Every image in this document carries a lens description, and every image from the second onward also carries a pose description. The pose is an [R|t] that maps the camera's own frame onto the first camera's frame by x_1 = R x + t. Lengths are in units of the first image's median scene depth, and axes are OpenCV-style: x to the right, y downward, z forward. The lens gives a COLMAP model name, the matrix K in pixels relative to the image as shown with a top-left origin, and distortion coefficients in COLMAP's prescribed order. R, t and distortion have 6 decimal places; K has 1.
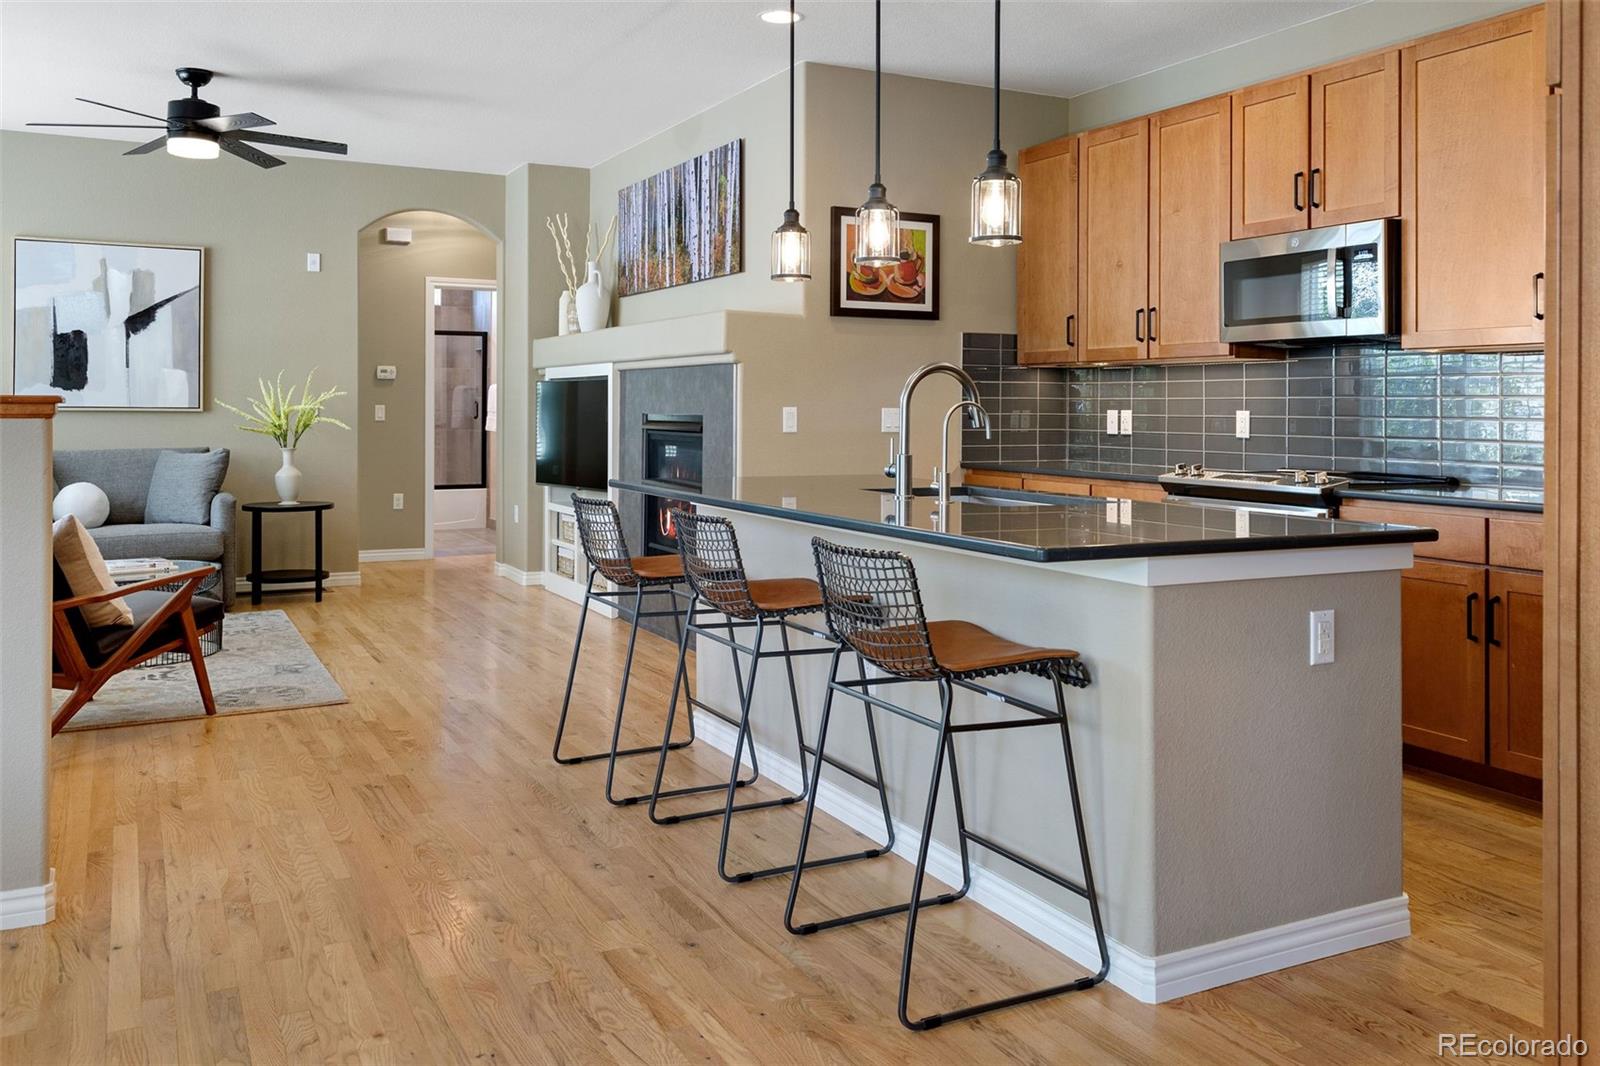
lens RADIAL K [[1304.1, 0, 750.9], [0, 1304.1, 372.5], [0, 0, 1]] dist [0.005620, -0.002682]
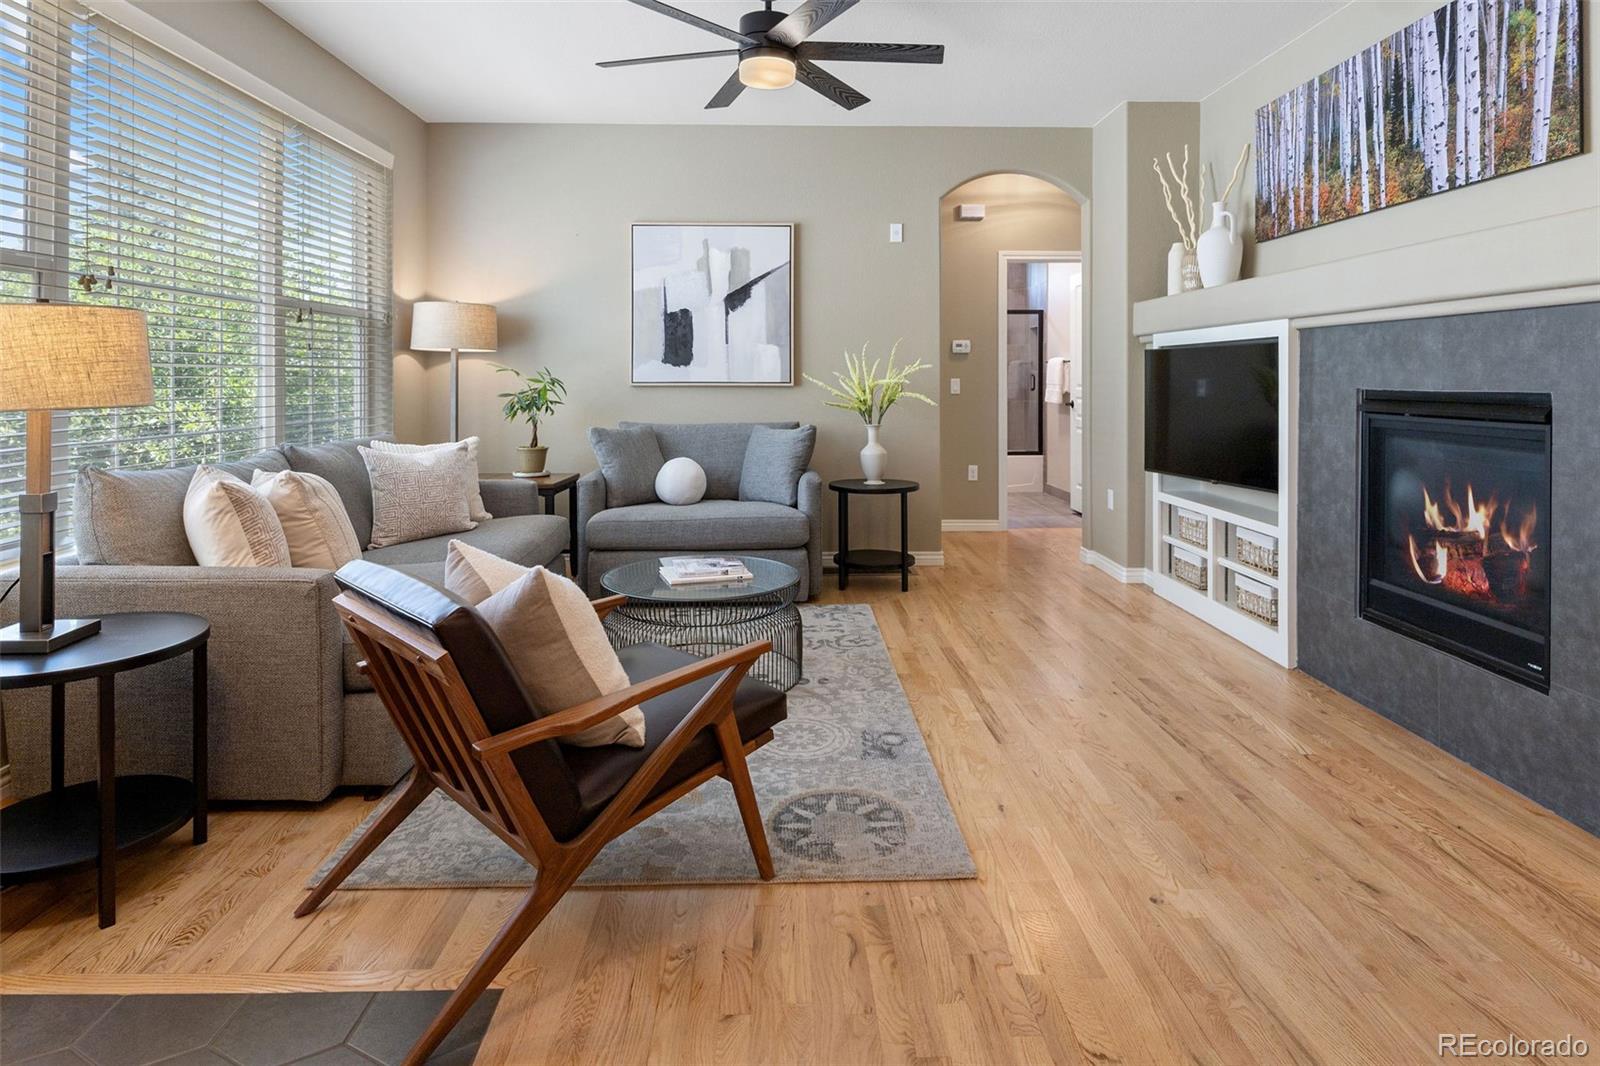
lens RADIAL K [[895.4, 0, 805.3], [0, 895.4, 527.2], [0, 0, 1]] dist [-0.014251, -0.001443]
pose [[0.917032, 0.058775, -0.394459, -0.134974], [0.016781, 0.982518, 0.185407, 0.009135], [0.398461, -0.176644, 0.900014, 0.370843]]
